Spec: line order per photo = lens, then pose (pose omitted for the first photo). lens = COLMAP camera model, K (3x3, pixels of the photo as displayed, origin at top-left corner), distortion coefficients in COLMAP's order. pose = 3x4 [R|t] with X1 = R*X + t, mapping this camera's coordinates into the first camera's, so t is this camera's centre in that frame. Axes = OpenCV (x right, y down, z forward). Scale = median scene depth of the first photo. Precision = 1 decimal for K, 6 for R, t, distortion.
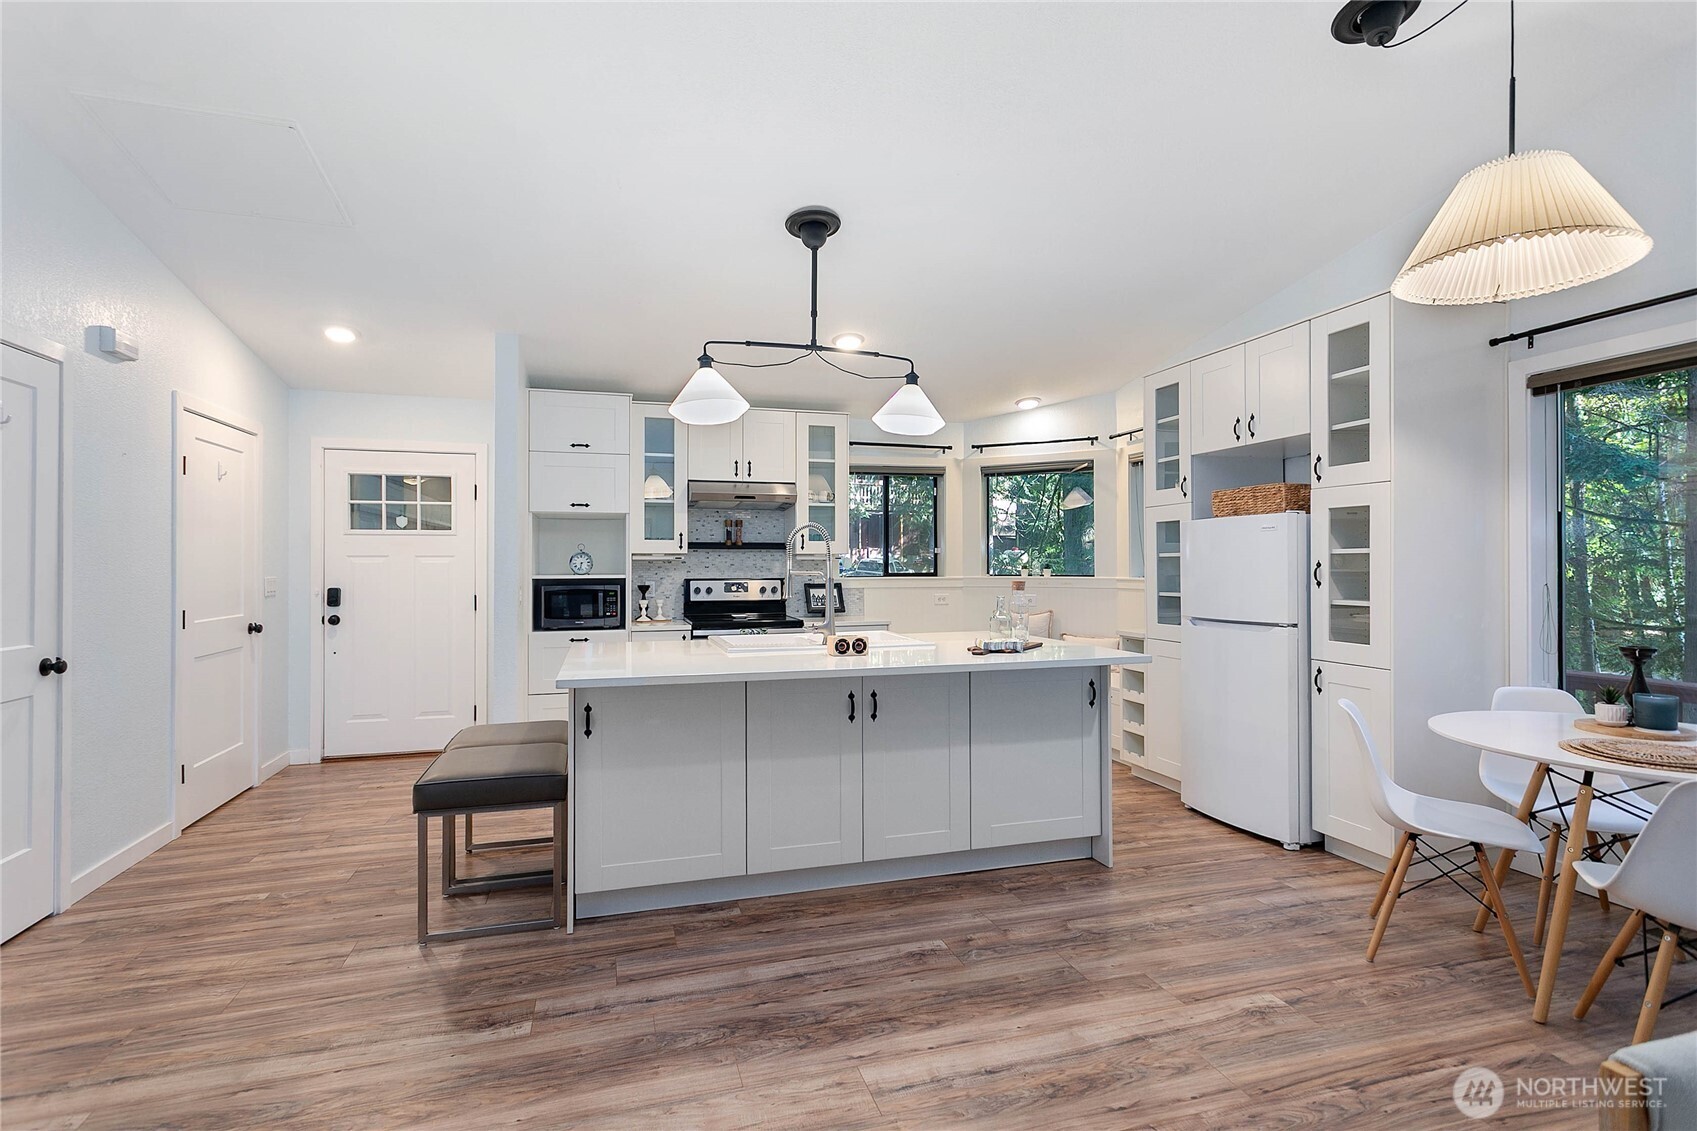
lens RADIAL K [[803.0, 0, 843.5], [0, 803.0, 558.6], [0, 0, 1]] dist [0.002472, 0.000164]
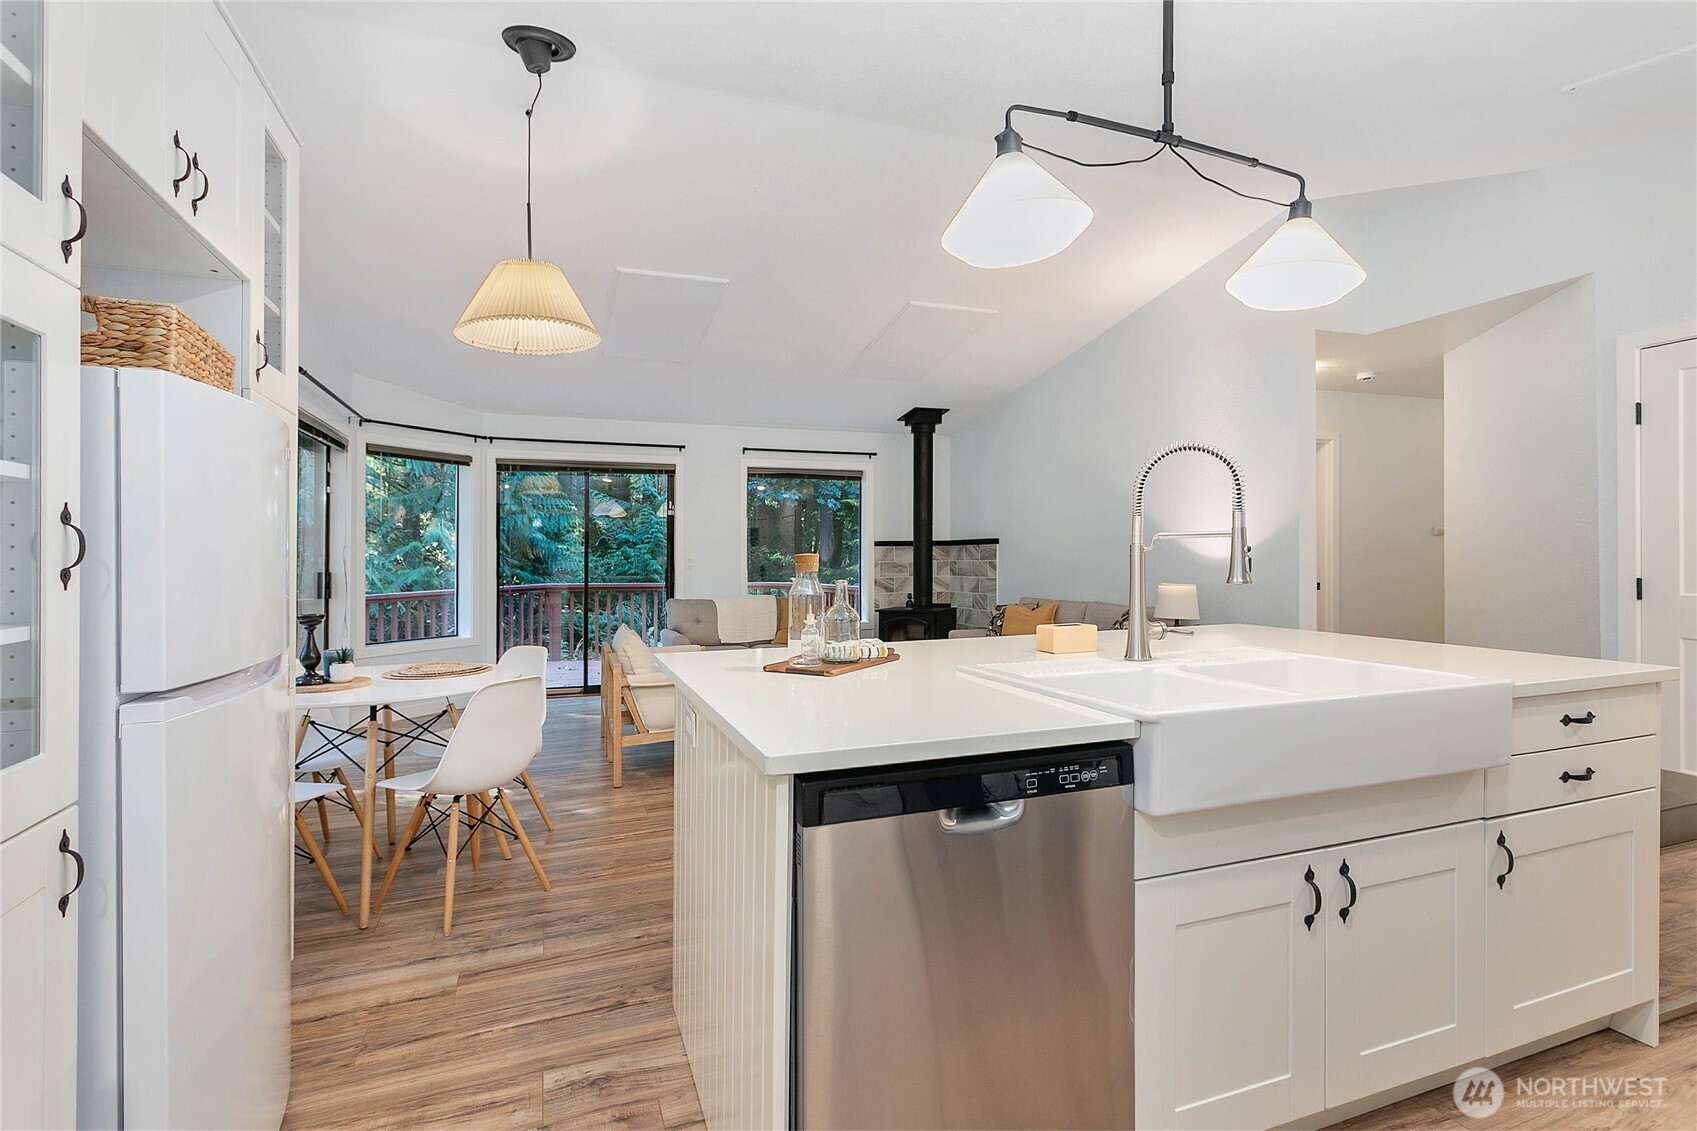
lens RADIAL K [[803.0, 0, 843.5], [0, 803.0, 558.6], [0, 0, 1]] dist [0.002472, 0.000164]
pose [[-0.997640, 0.014464, -0.067122, 0.203841], [0.014602, 0.999892, -0.001564, 0.029452], [0.067092, -0.002541, -0.997744, 1.411518]]
